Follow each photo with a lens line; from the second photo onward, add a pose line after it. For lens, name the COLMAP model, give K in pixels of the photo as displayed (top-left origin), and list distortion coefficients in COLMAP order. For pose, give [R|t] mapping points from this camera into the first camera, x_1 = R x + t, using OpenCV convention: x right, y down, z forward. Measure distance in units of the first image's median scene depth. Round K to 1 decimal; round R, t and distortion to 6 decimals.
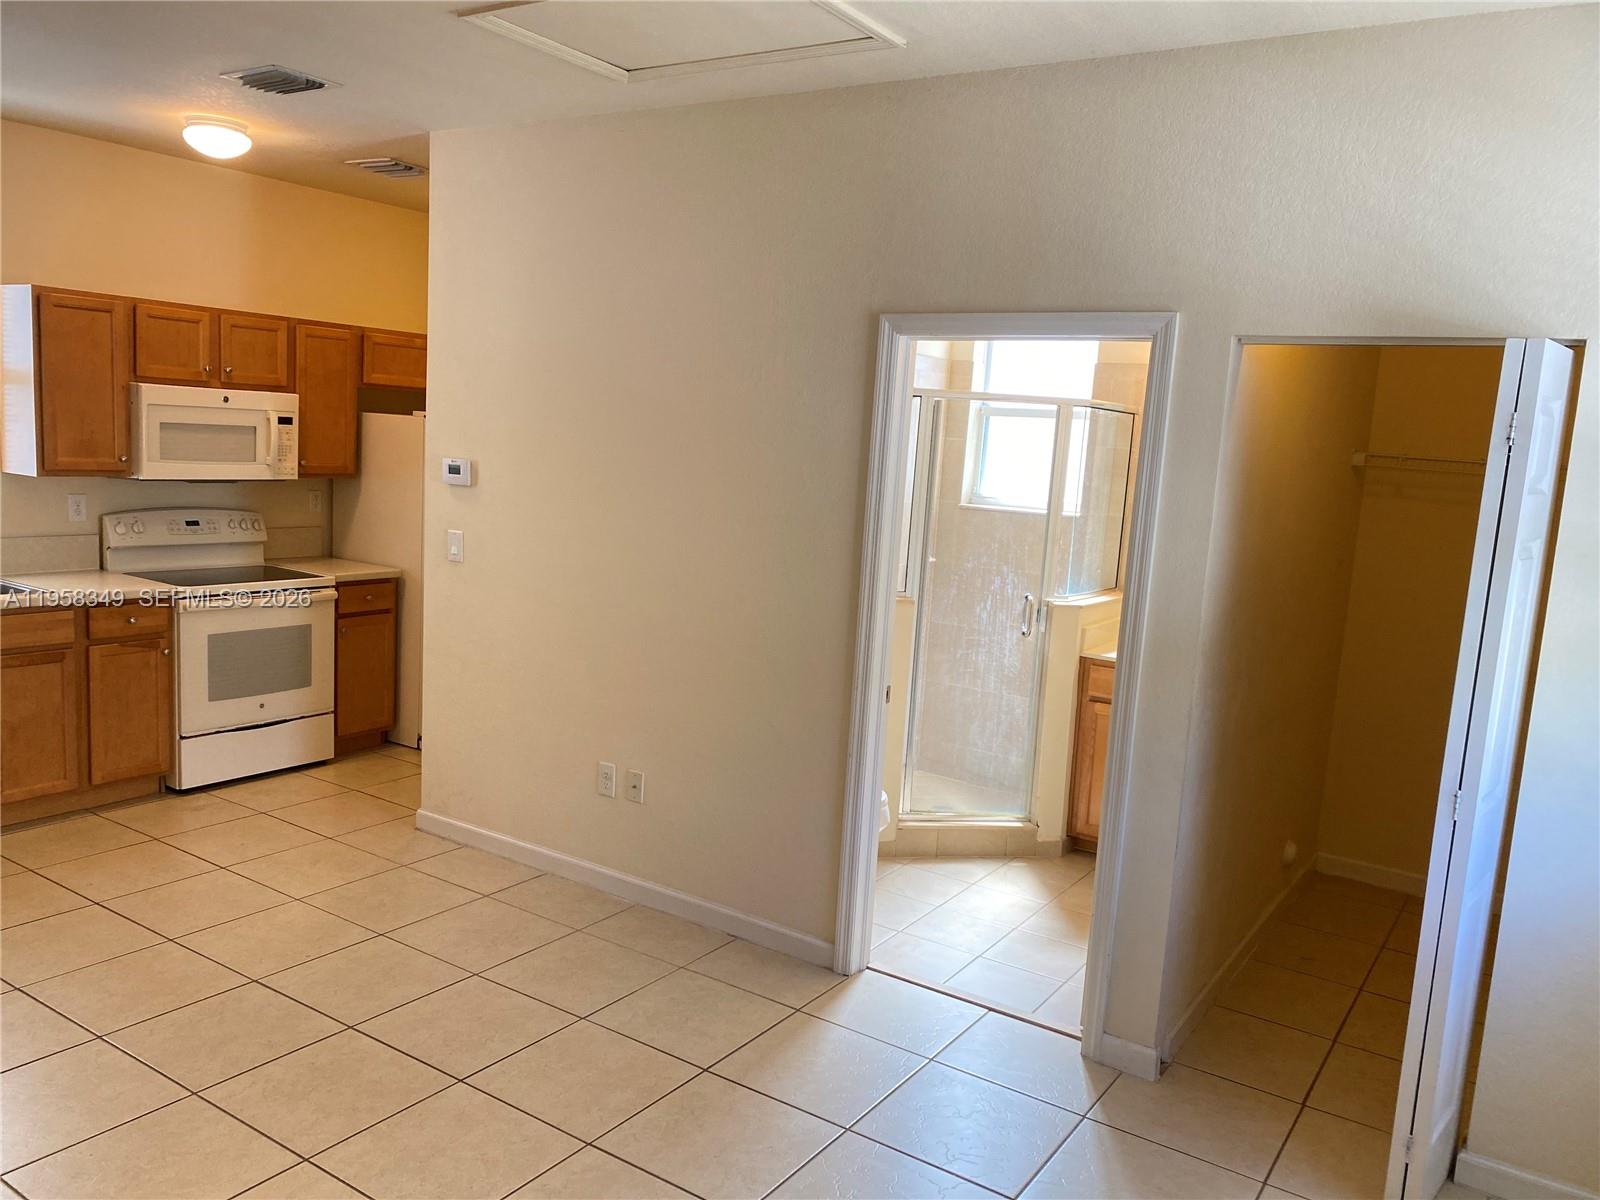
lens RADIAL K [[1216.4, 0, 802.0], [0, 1216.4, 613.0], [0, 0, 1]] dist [0.006791, -0.000063]
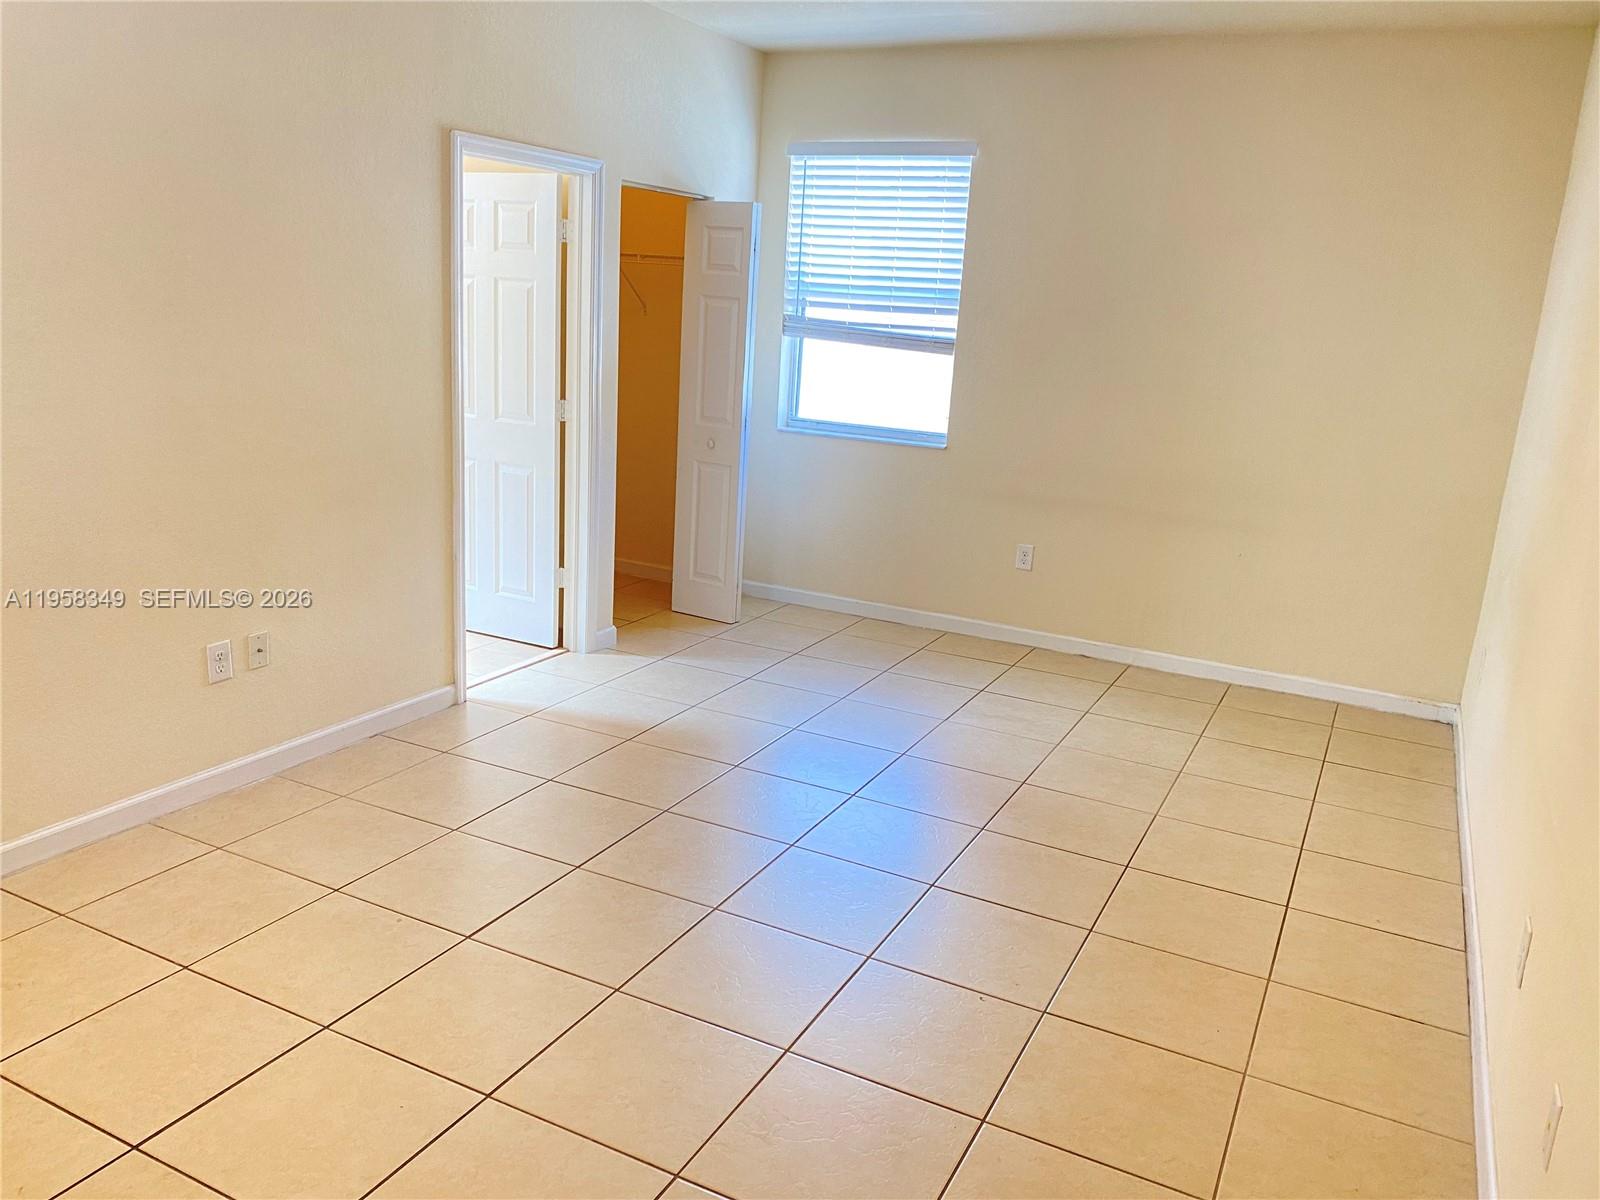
lens RADIAL K [[1213.9, 0, 793.5], [0, 1213.9, 604.1], [0, 0, 1]] dist [0.115952, -0.180469]
pose [[-0.107800, -0.306292, 0.945814, -0.849661], [0.084166, 0.945131, 0.315664, -0.113562], [-0.990603, 0.113634, -0.076105, 0.576395]]
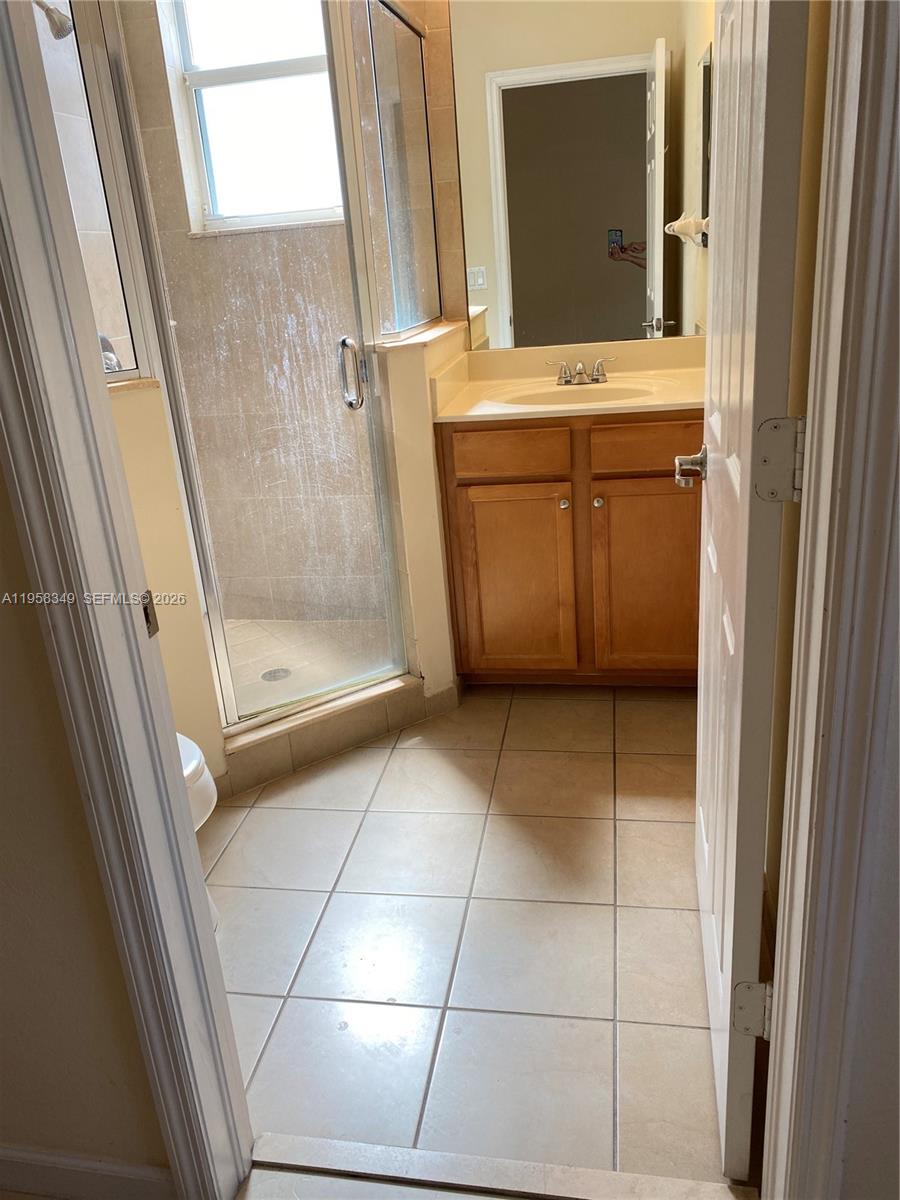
lens RADIAL K [[910.4, 0, 439.9], [0, 910.4, 587.2], [0, 0, 1]] dist [0.115952, -0.180469]
pose [[0.911831, -0.255397, 0.321461, 0.047228], [0.186798, 0.955306, 0.229123, 0.007224], [-0.365611, -0.148873, 0.918785, 0.517505]]
